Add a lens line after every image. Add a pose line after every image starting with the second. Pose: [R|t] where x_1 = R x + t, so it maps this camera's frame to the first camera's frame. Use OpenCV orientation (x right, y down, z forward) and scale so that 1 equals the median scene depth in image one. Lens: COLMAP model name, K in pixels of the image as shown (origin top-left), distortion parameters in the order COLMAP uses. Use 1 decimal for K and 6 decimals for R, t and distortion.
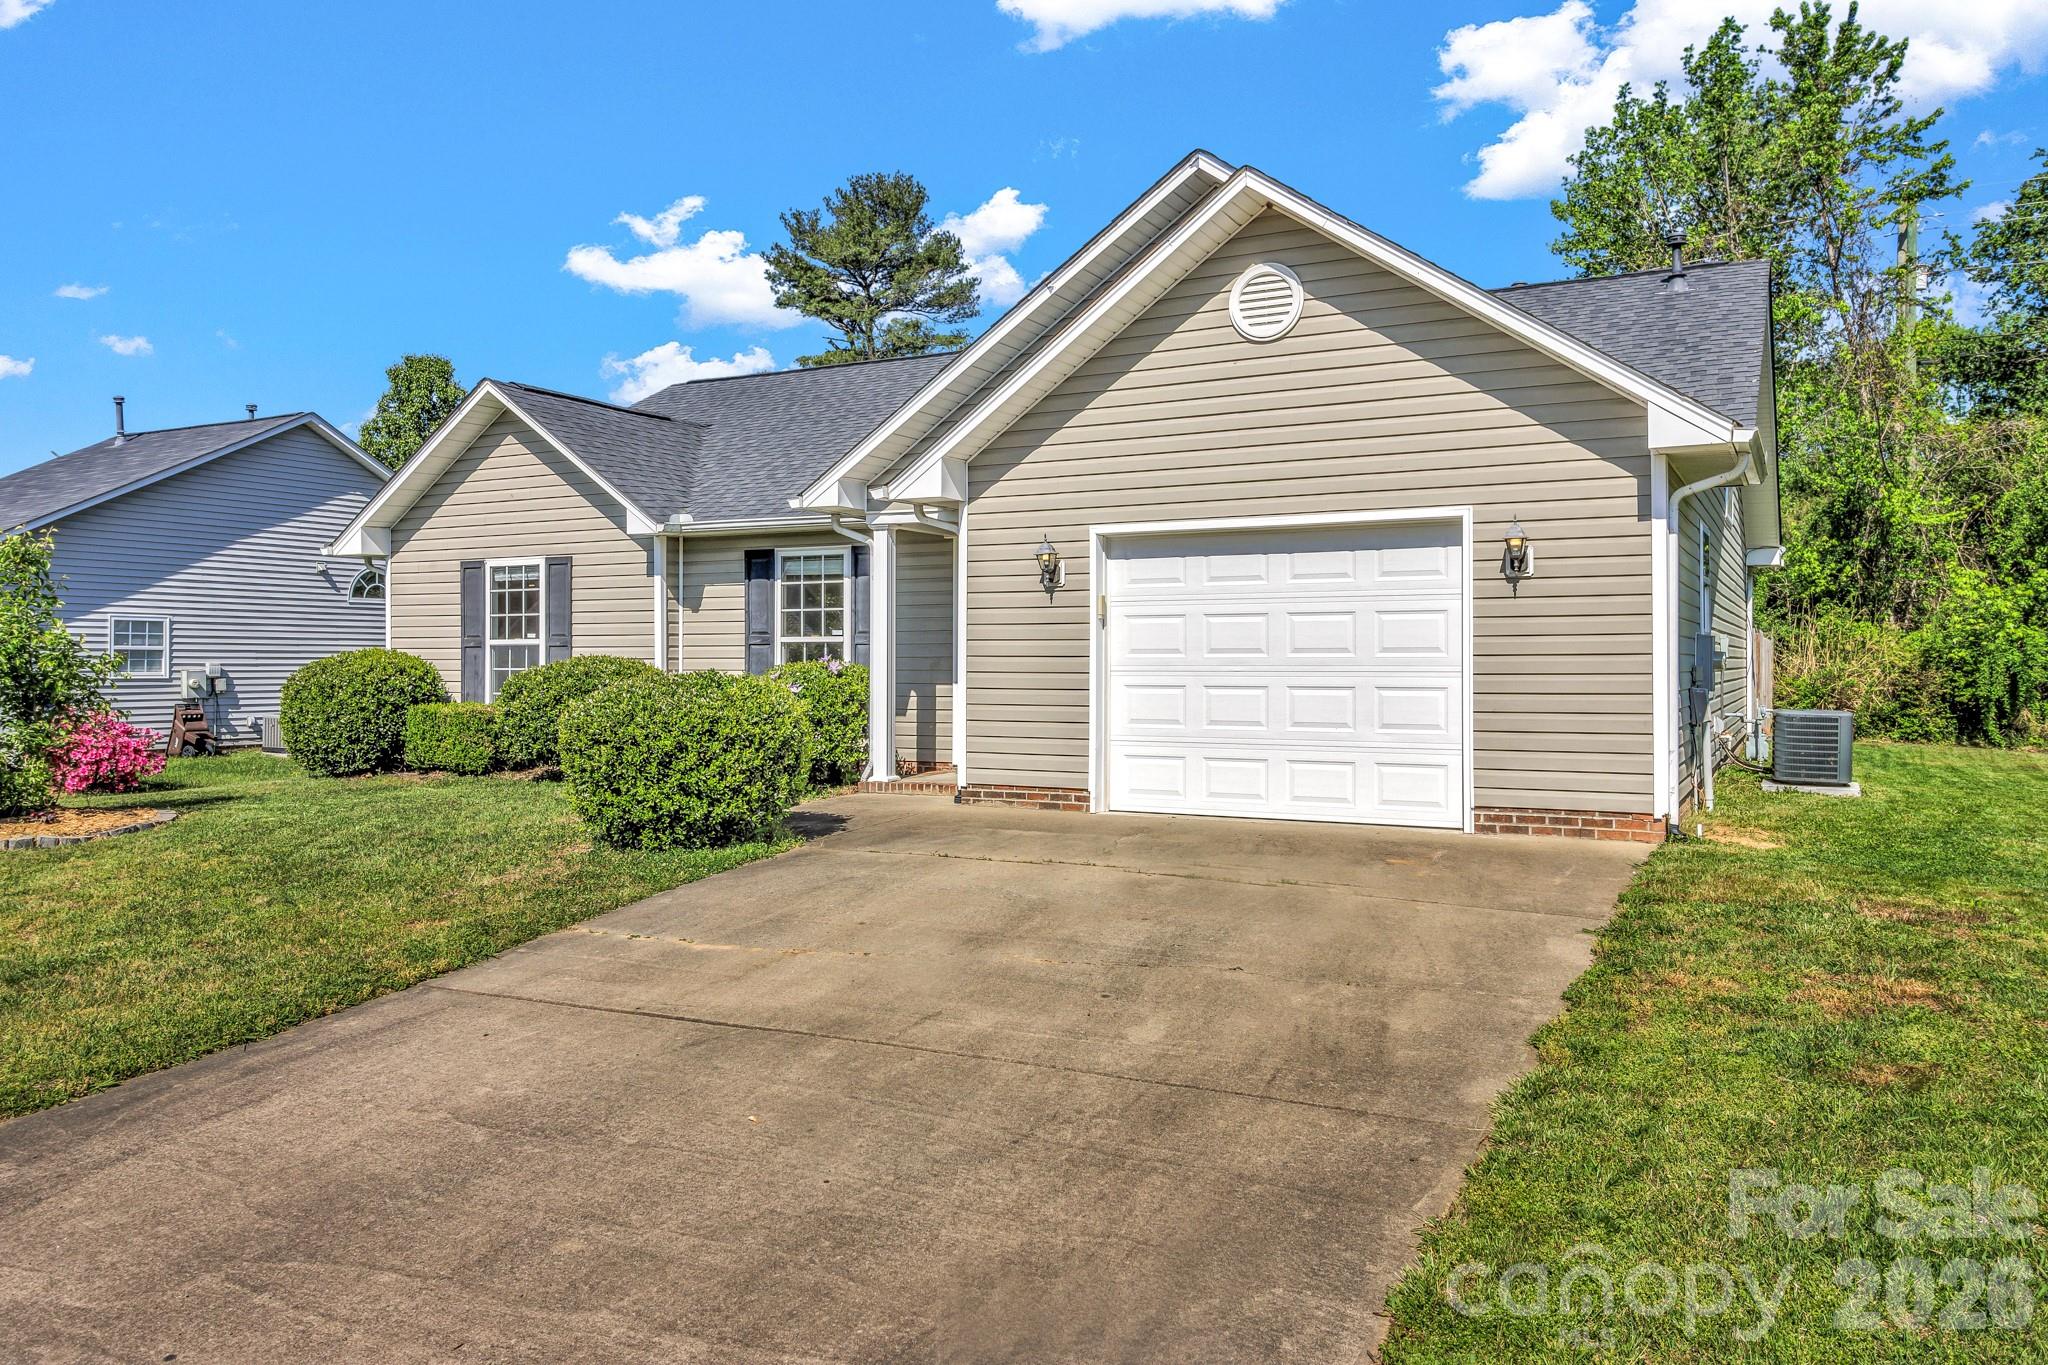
lens RADIAL K [[1492.0, 0, 1022.5], [0, 1492.0, 676.2], [0, 0, 1]] dist [-0.002541, 0.009583]
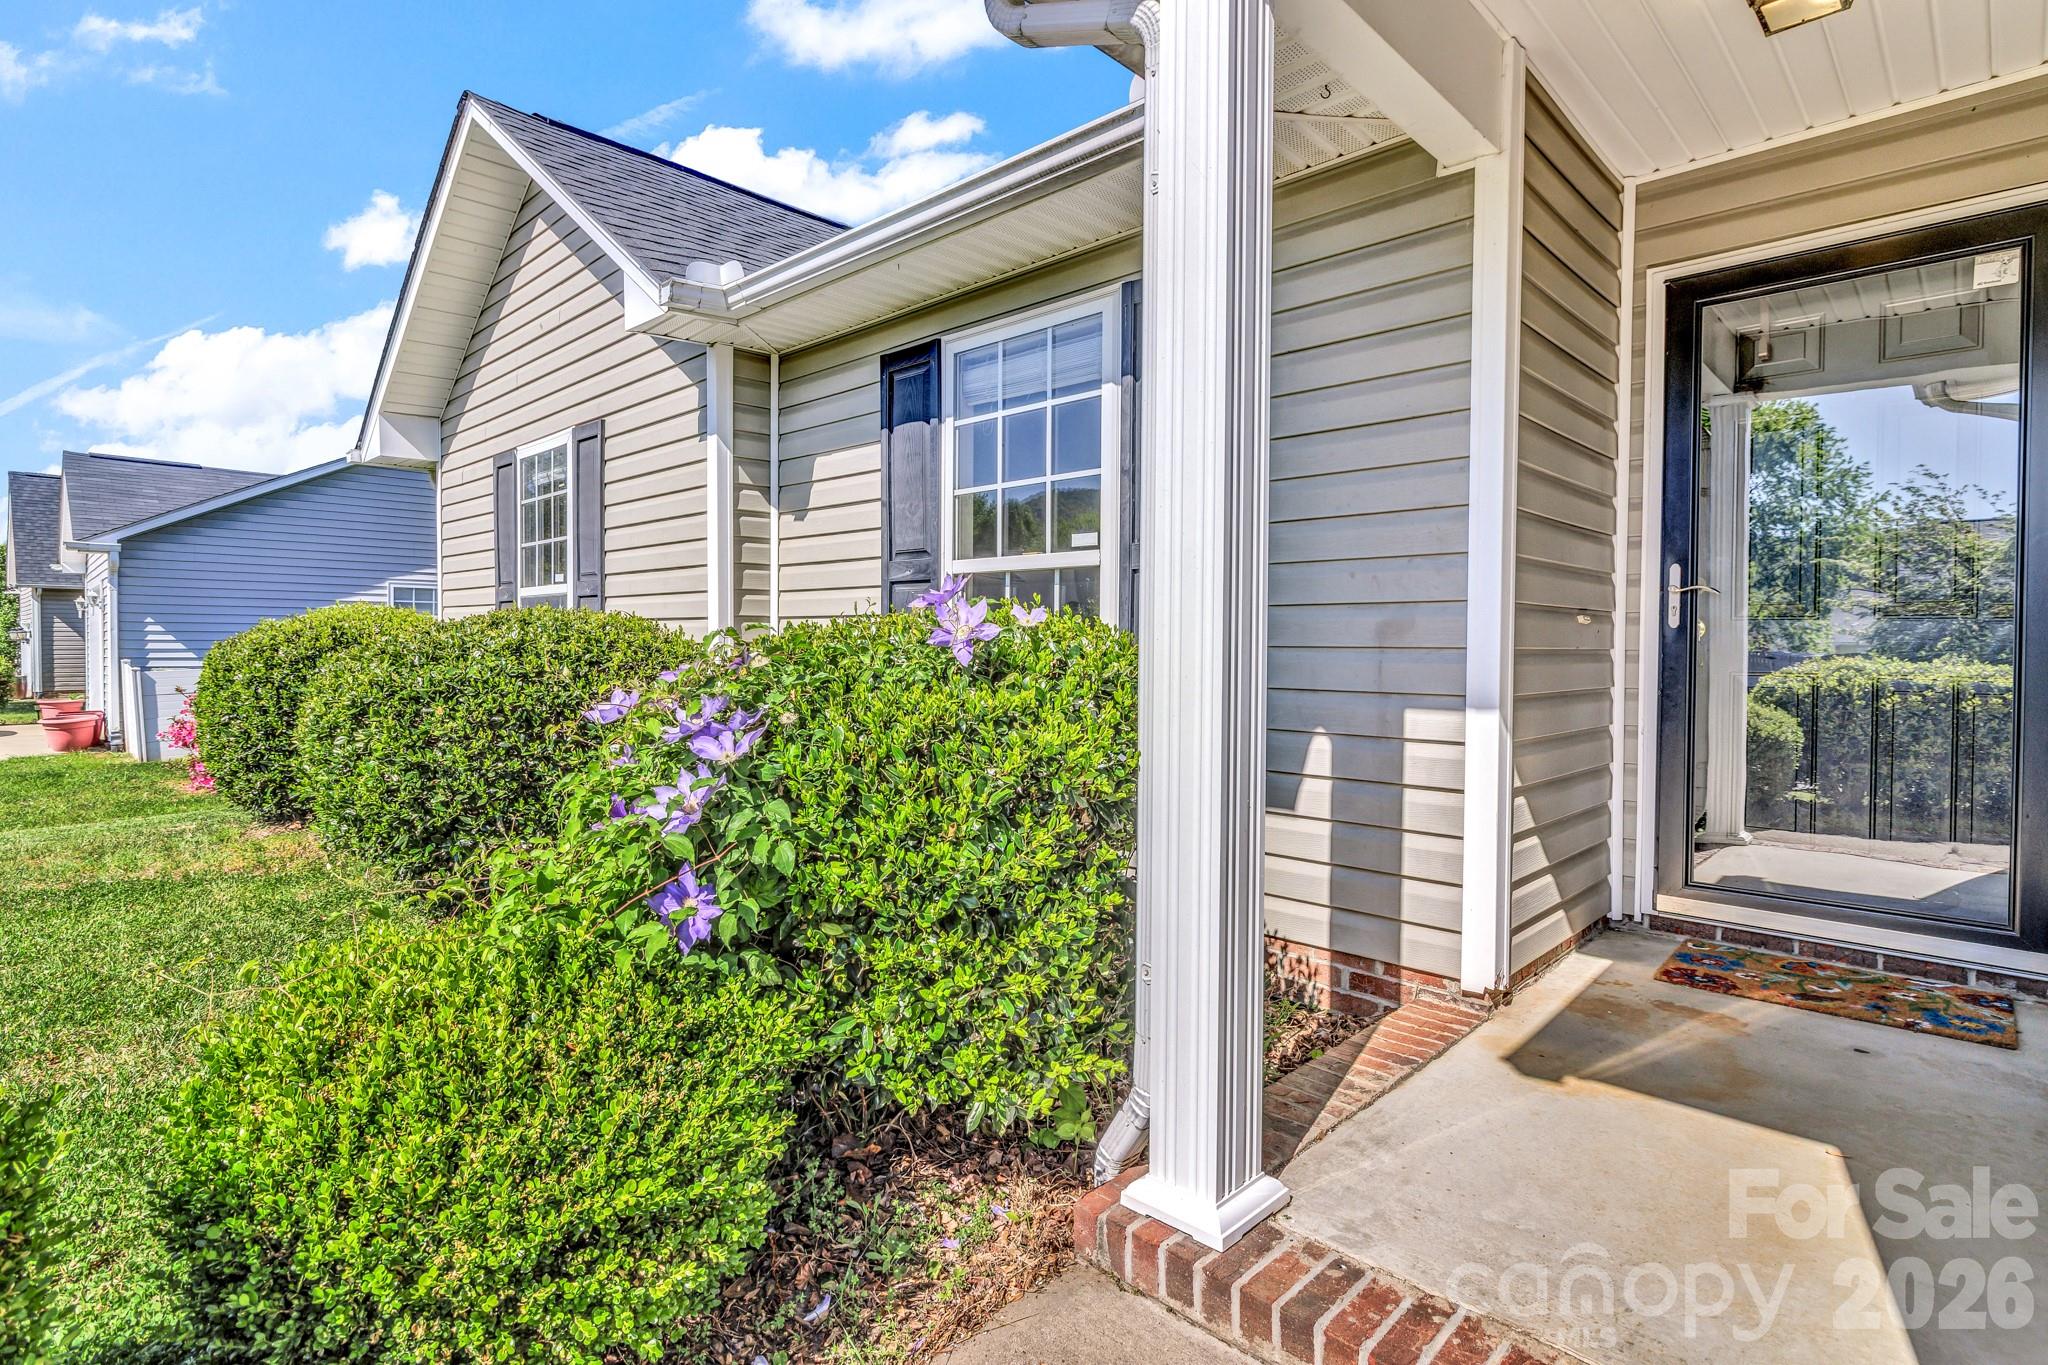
lens RADIAL K [[1022.4, 0, 1024.2], [0, 1022.4, 666.5], [0, 0, 1]] dist [0.001591, -0.000318]
pose [[0.960195, 0.013491, -0.279006, -0.067911], [-0.009959, 0.999851, 0.014073, -0.002326], [0.279154, -0.010734, 0.960186, 0.744167]]
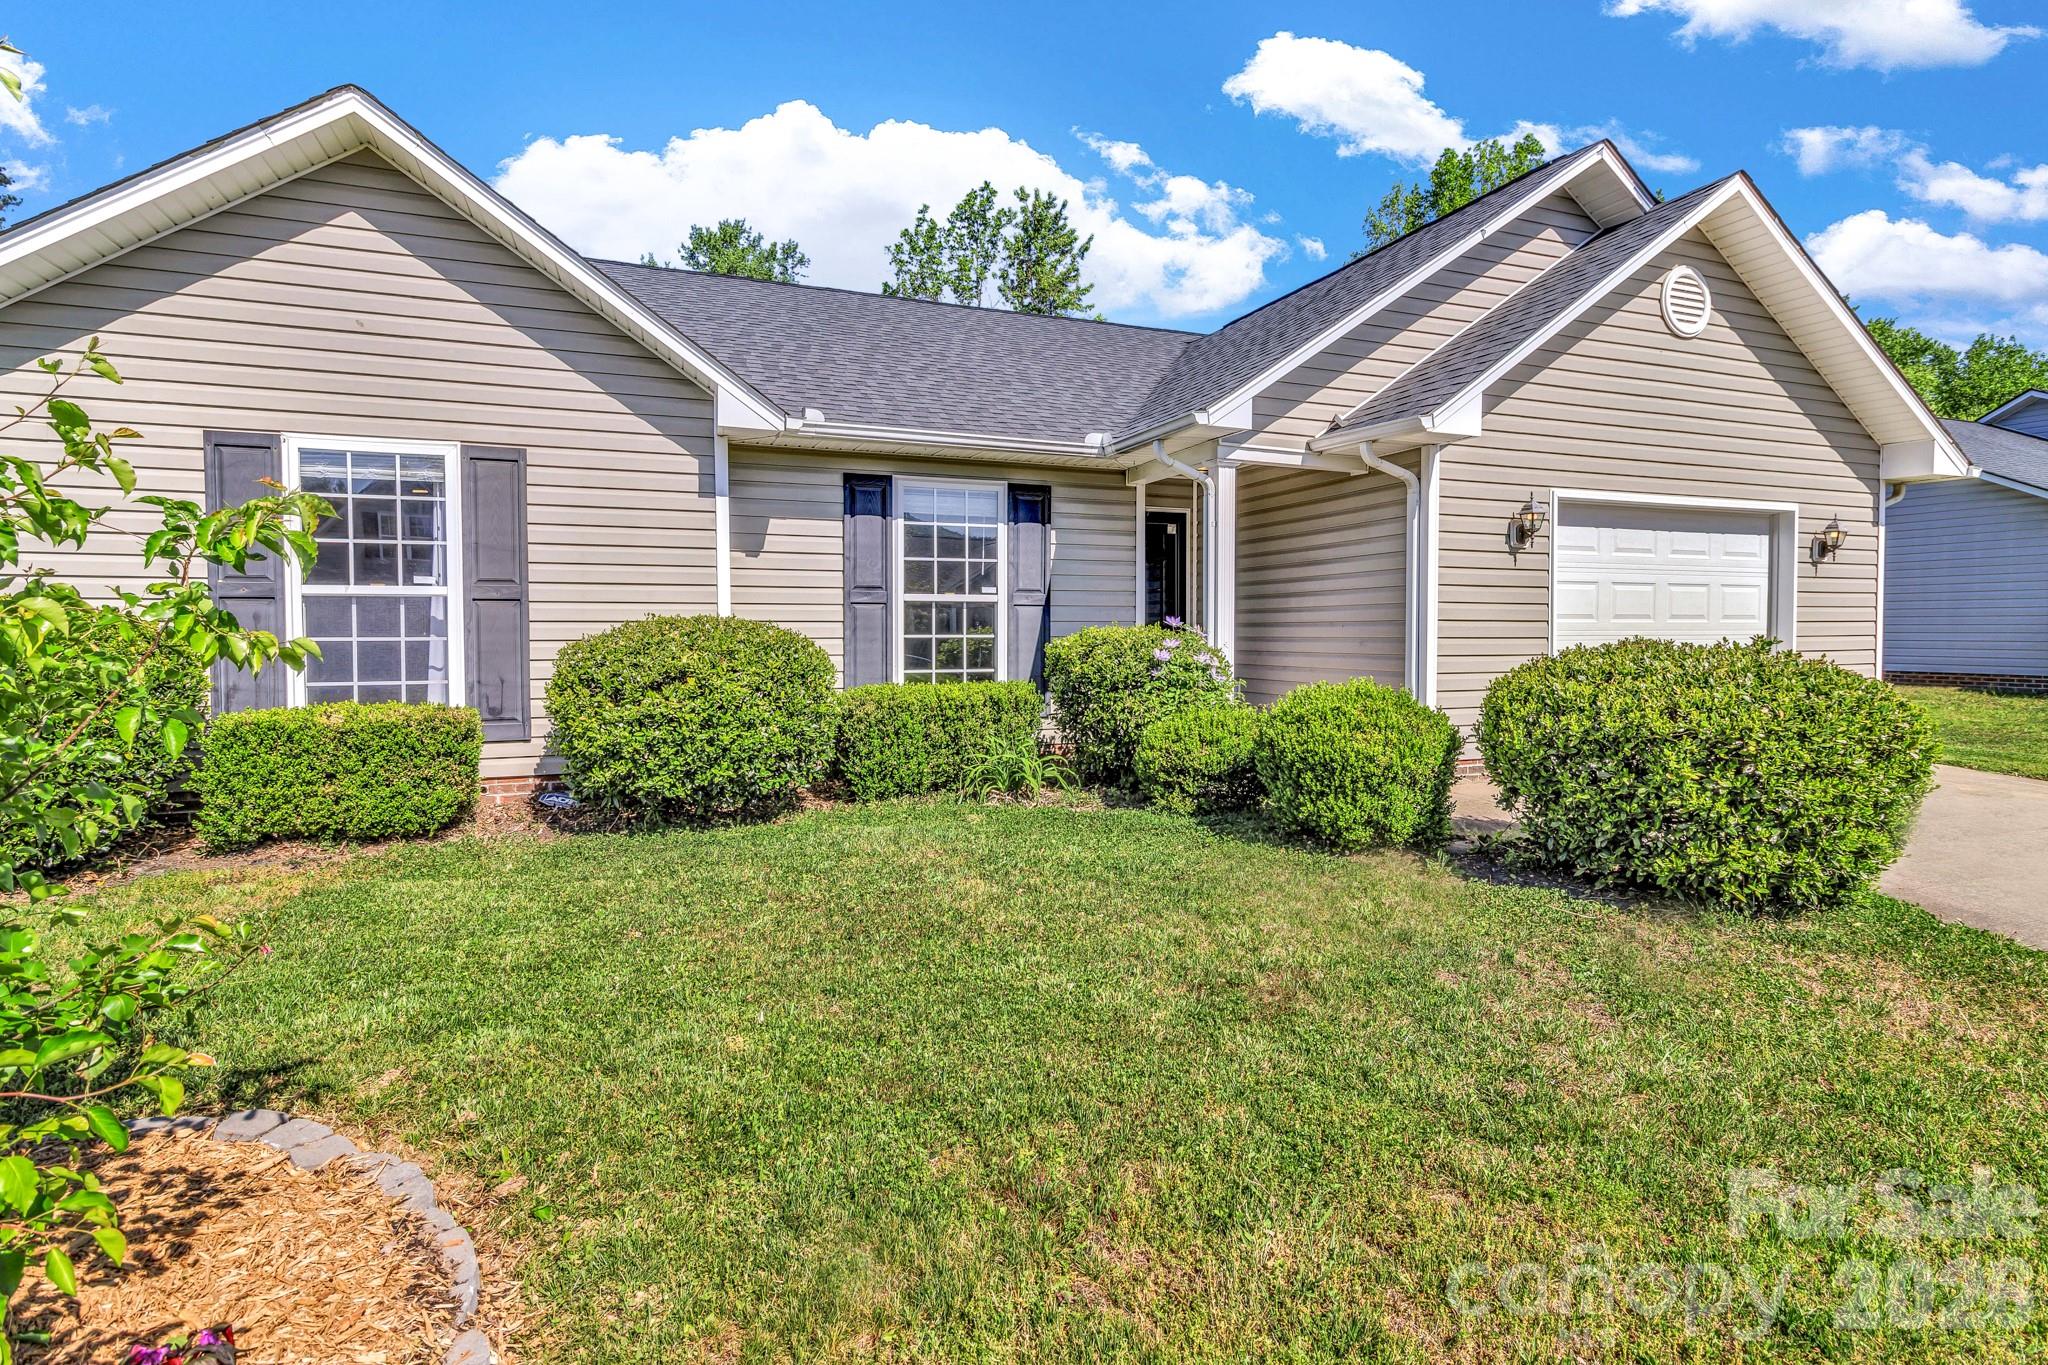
lens RADIAL K [[1022.4, 0, 1029.4], [0, 1022.4, 671.8], [0, 0, 1]] dist [0.001591, -0.000318]
pose [[0.642262, -0.031856, 0.765823, -0.518511], [0.007663, 0.999353, 0.035143, -0.004592], [-0.766447, -0.016703, 0.642090, 0.616889]]
